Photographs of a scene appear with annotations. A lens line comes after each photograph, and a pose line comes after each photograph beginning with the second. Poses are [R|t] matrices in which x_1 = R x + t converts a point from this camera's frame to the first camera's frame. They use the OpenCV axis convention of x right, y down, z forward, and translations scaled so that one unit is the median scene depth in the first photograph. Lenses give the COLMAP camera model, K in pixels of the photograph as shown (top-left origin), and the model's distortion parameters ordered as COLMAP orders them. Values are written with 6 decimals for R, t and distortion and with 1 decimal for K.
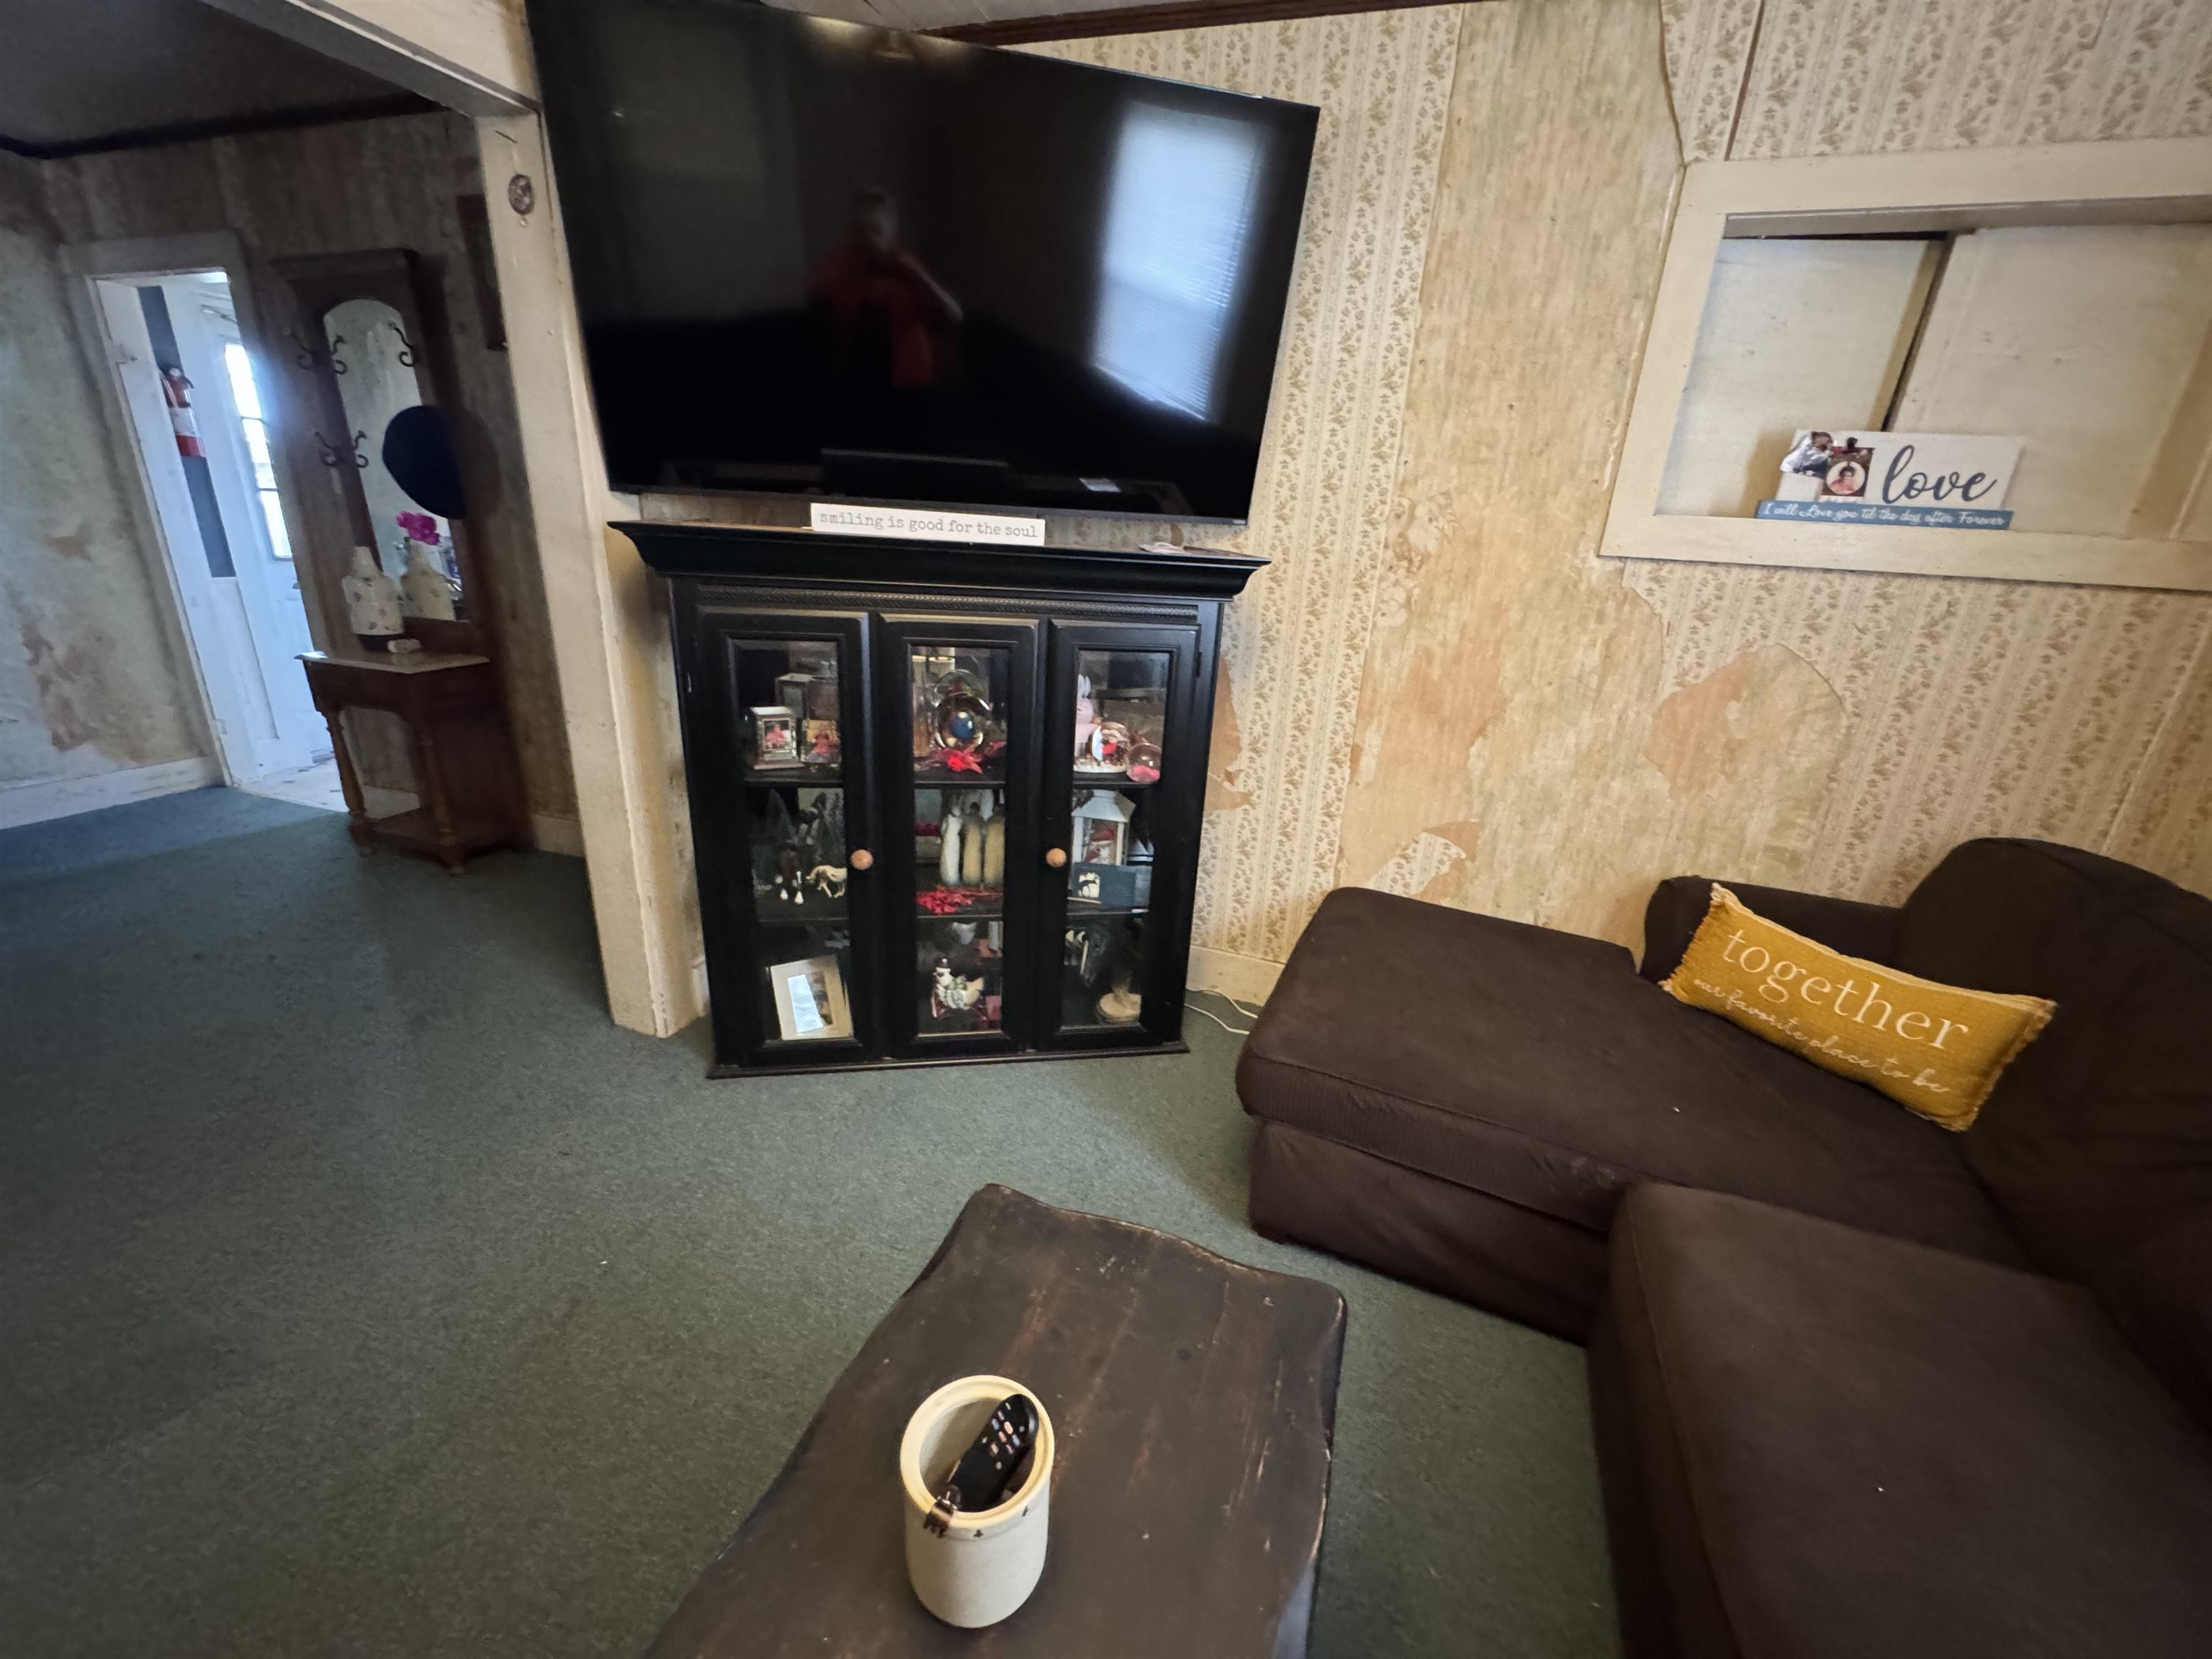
lens RADIAL K [[882.0, 0, 1097.4], [0, 882.0, 835.5], [0, 0, 1]] dist [-0.005797, 0.001333]
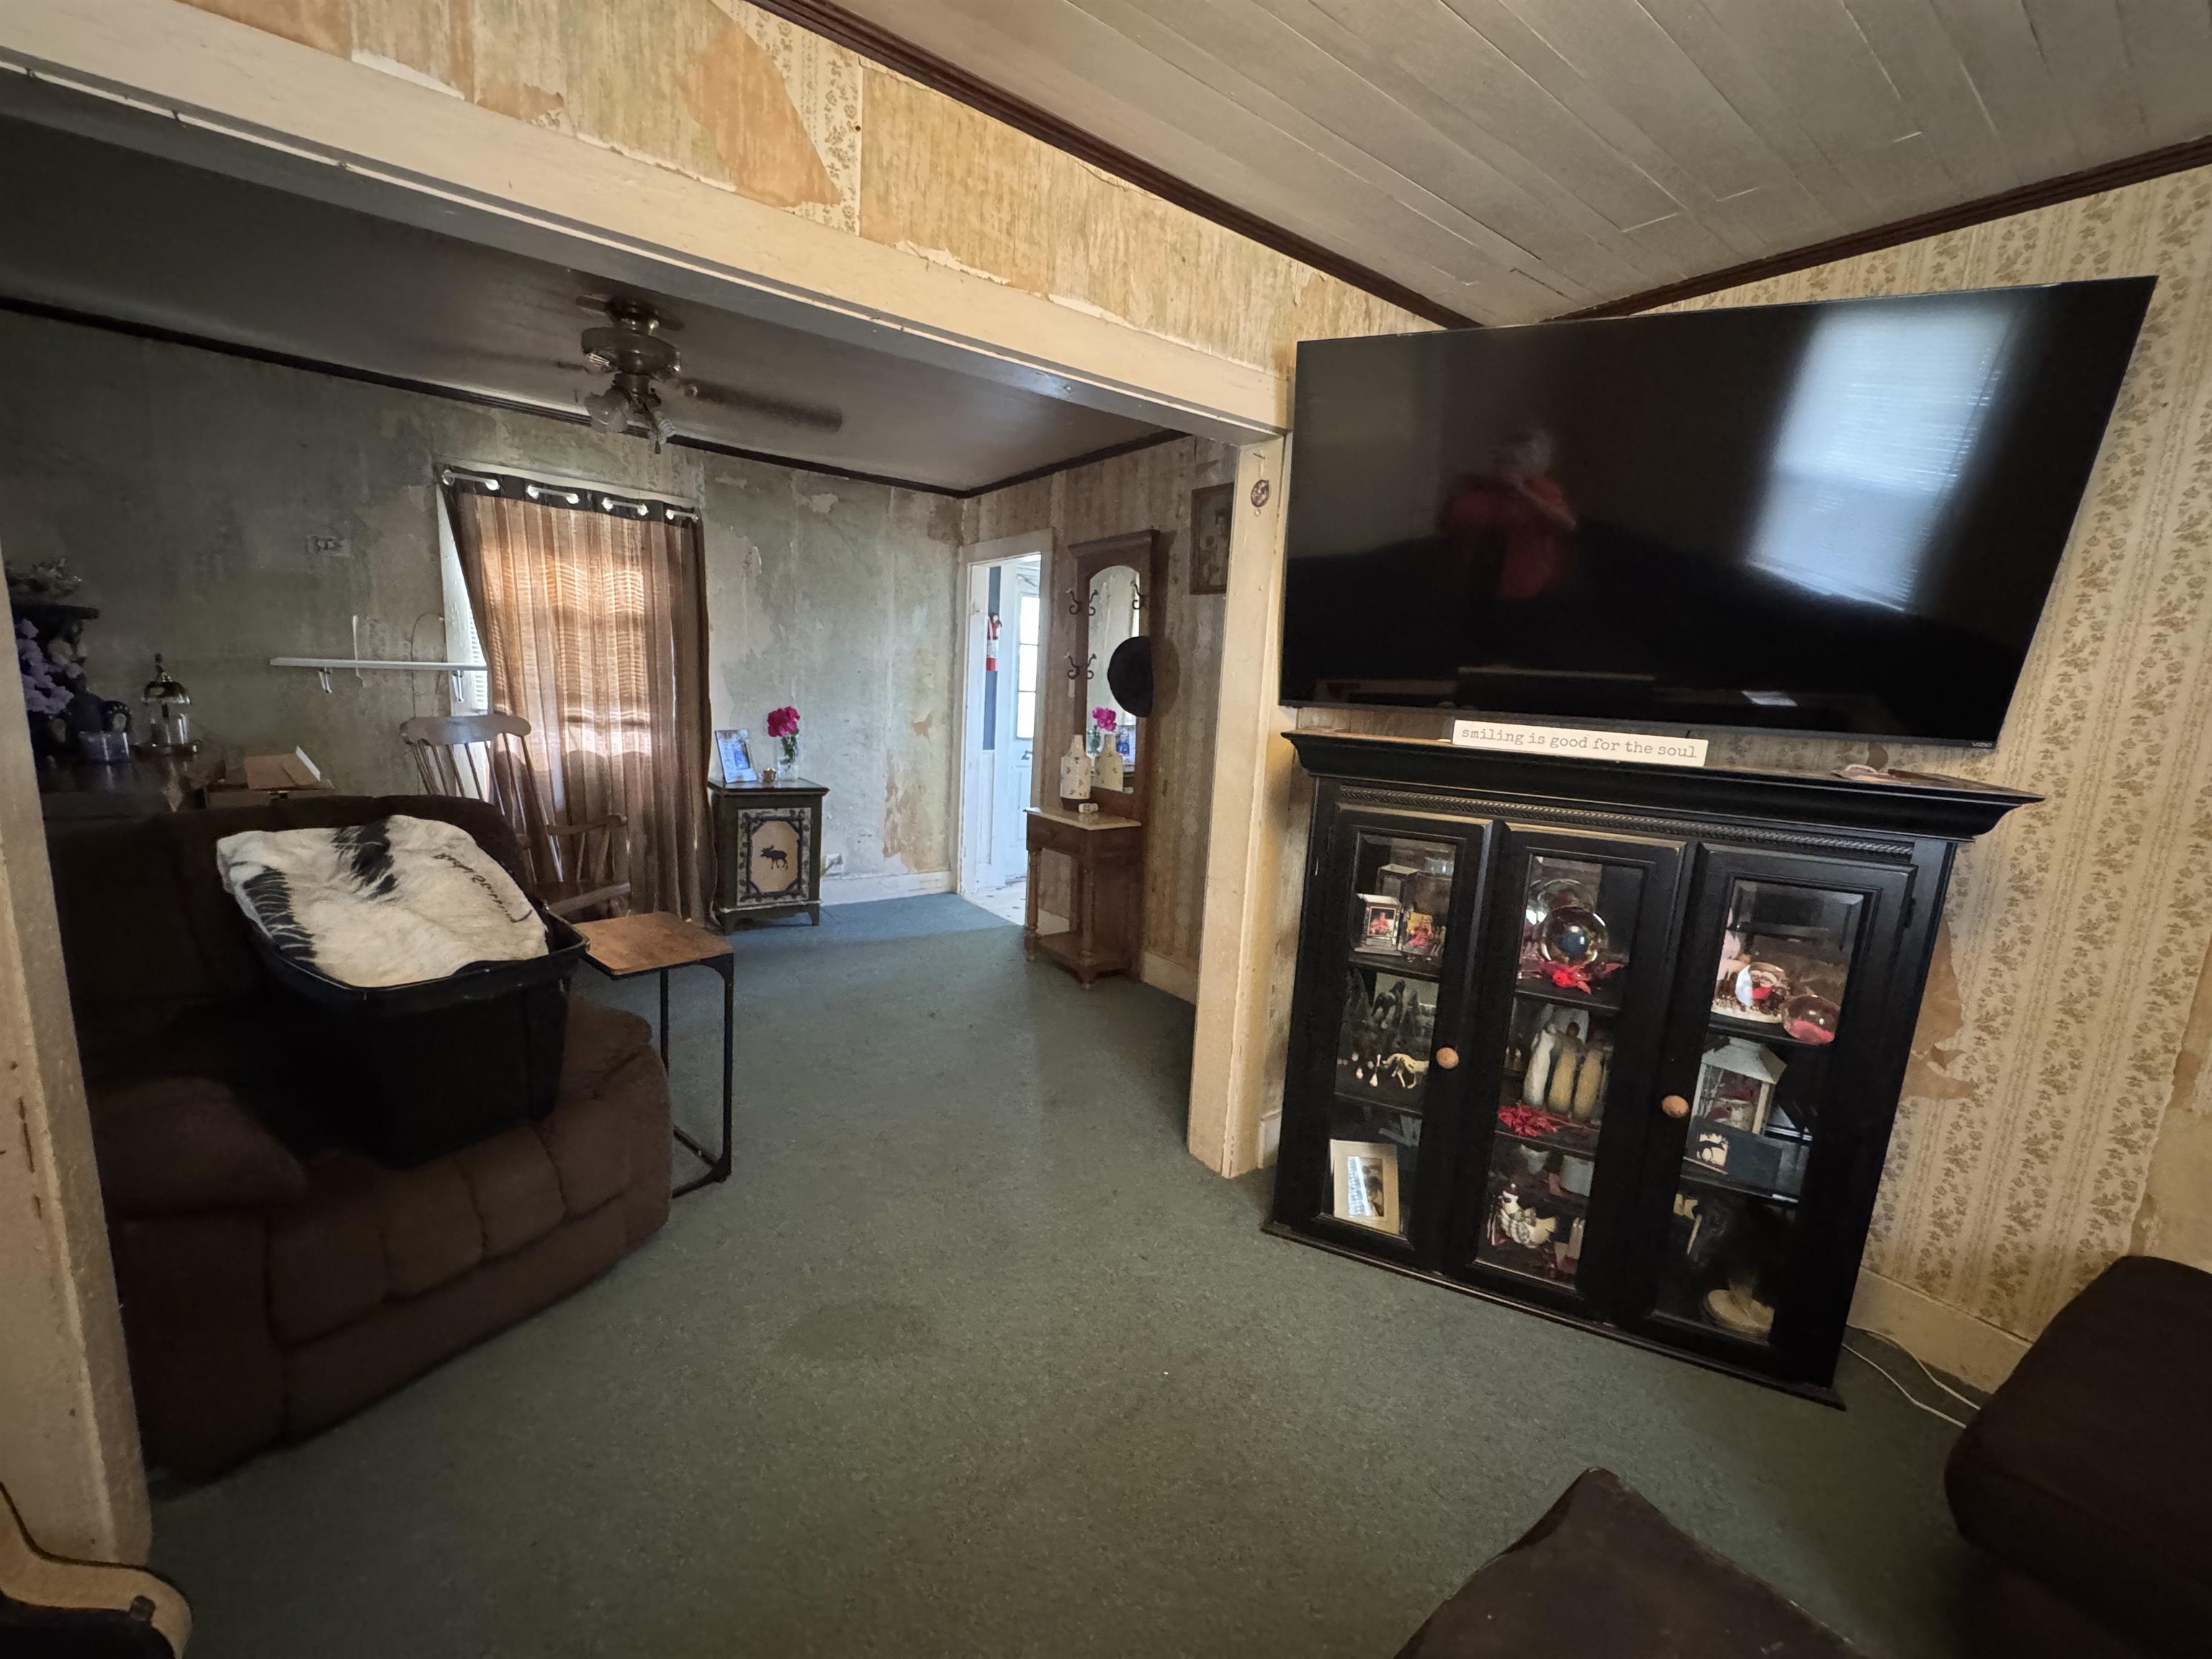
lens RADIAL K [[882.0, 0, 1096.7], [0, 882.0, 831.9], [0, 0, 1]] dist [-0.005797, 0.001333]
pose [[0.825531, 0.092026, -0.556803, -0.052797], [-0.201994, 0.969436, -0.139257, -0.001280], [0.526970, 0.227432, 0.818888, -0.069853]]
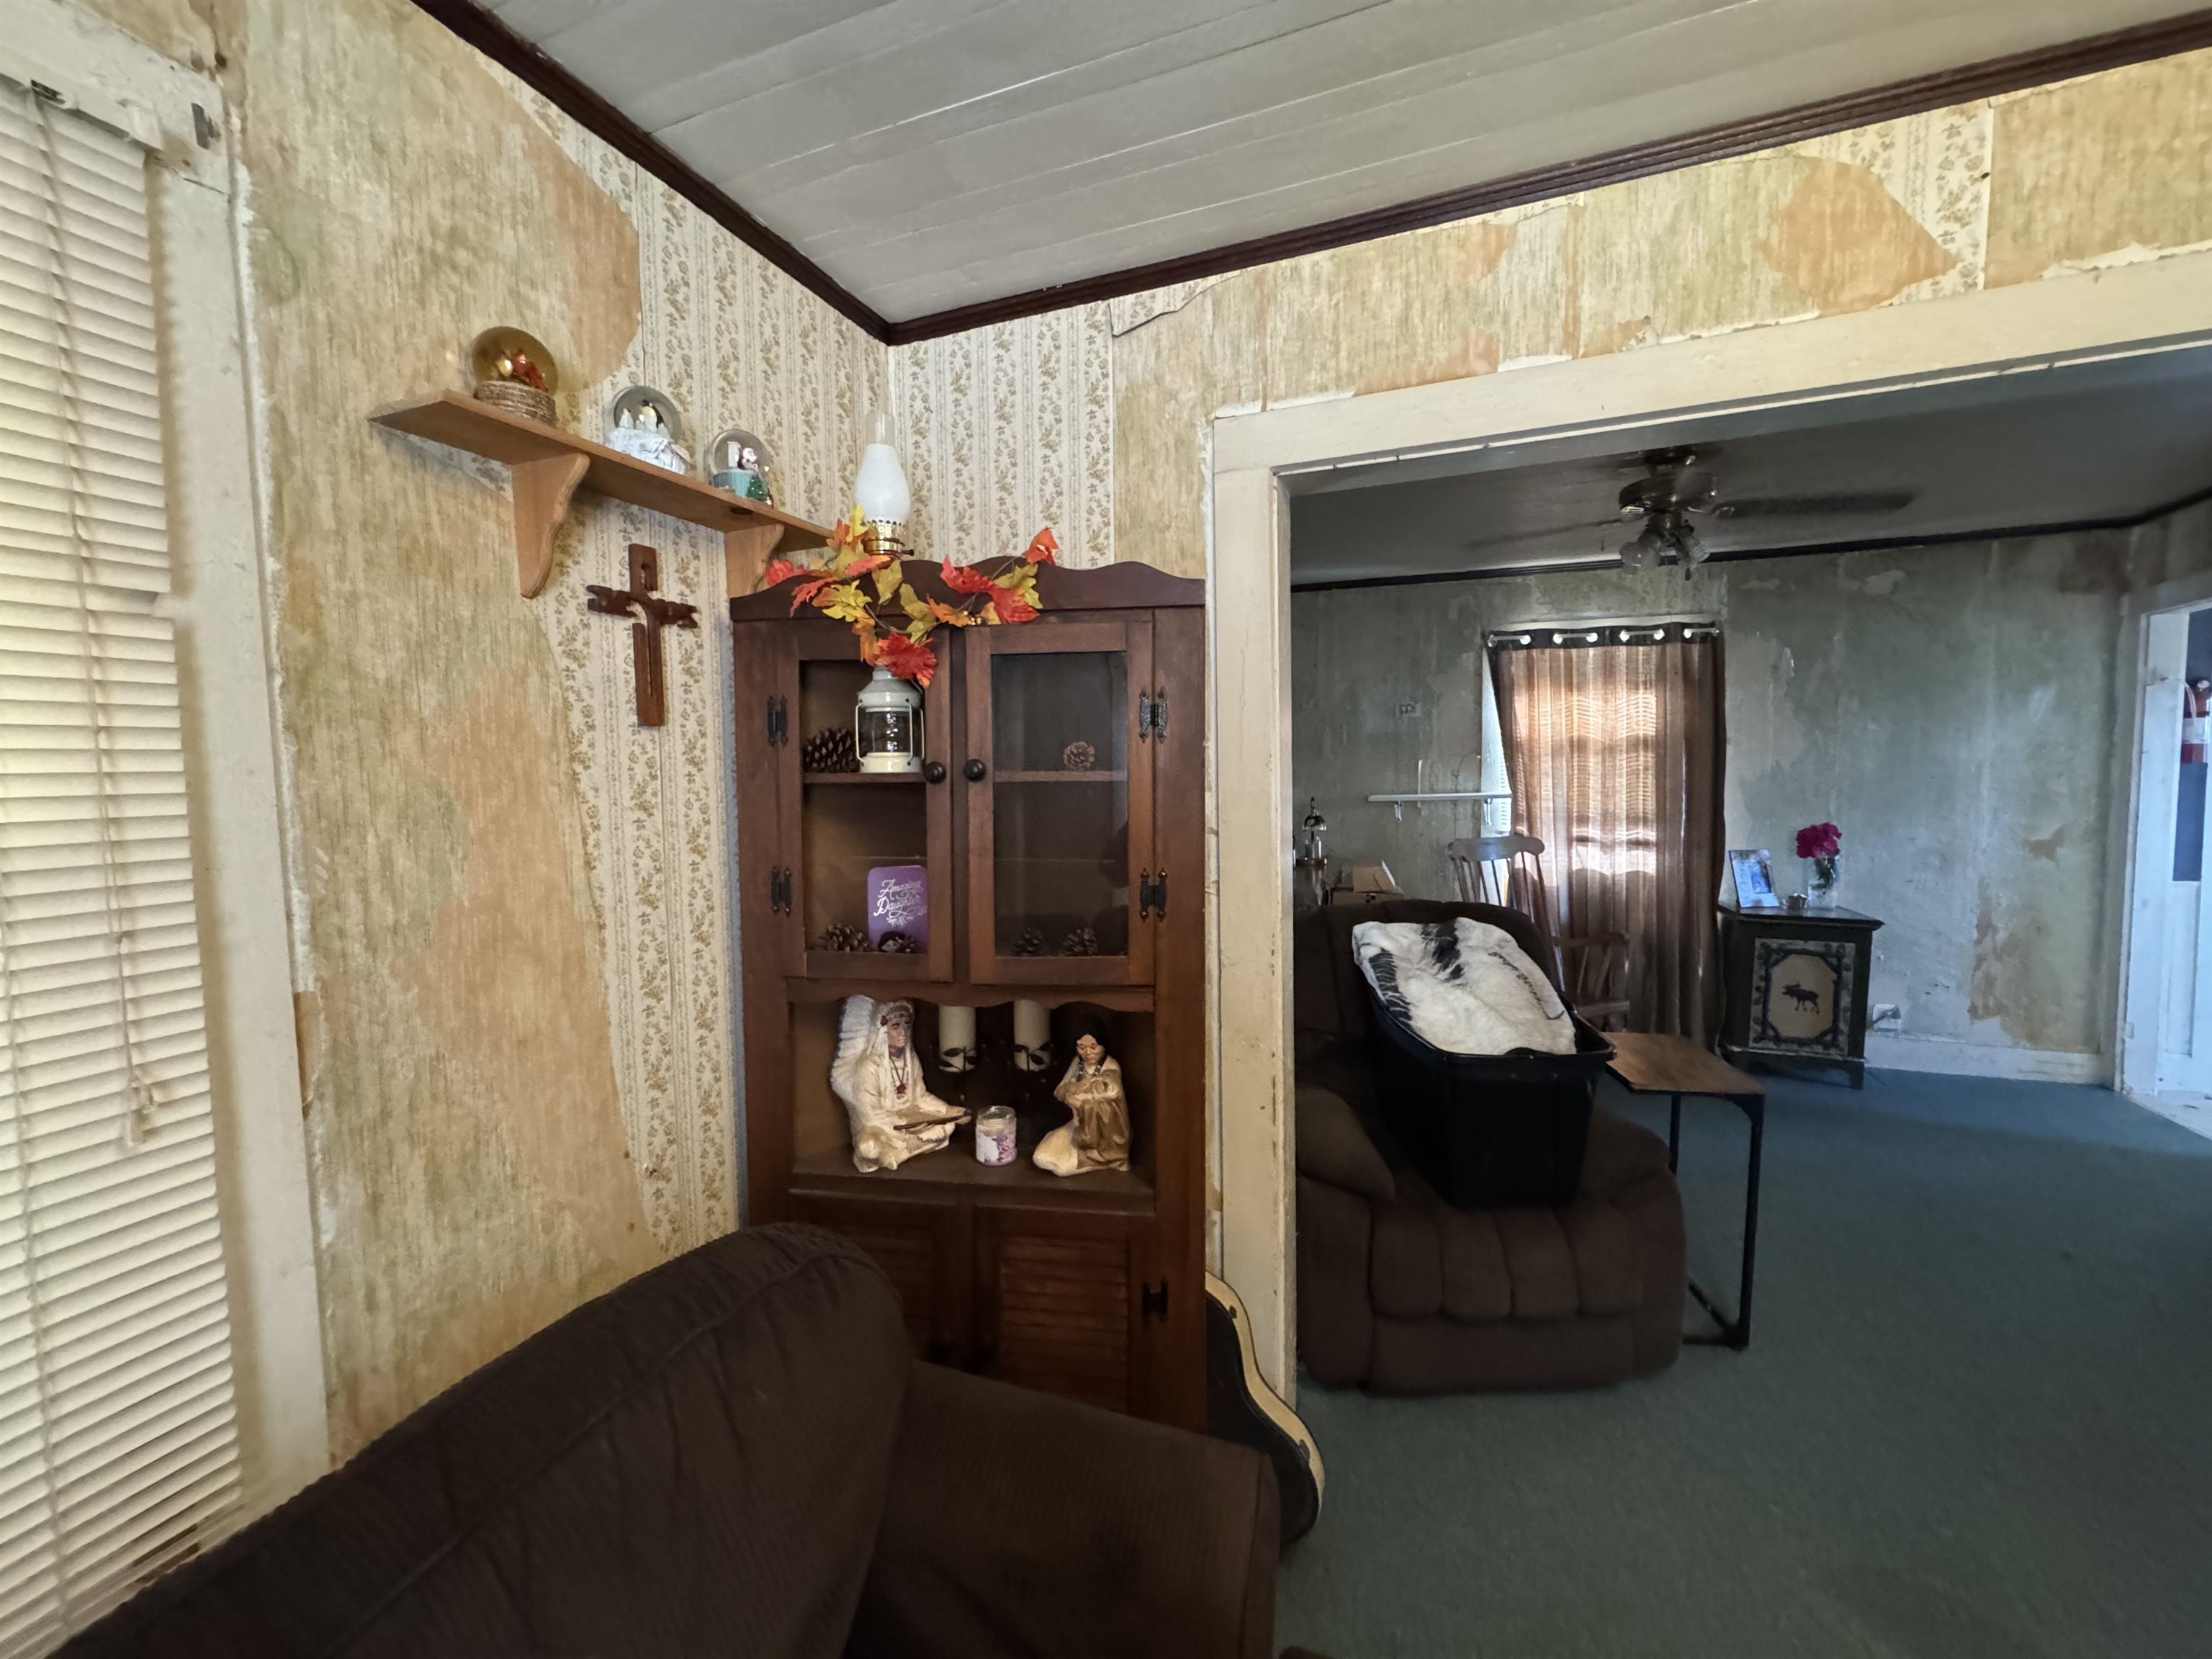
lens RADIAL K [[882.0, 0, 1108.2], [0, 882.0, 829.0], [0, 0, 1]] dist [-0.005797, 0.001333]
pose [[-0.030508, 0.007162, -0.999509, -0.022626], [-0.322464, 0.946436, 0.016624, 0.014656], [0.946090, 0.322813, -0.026565, -0.124258]]
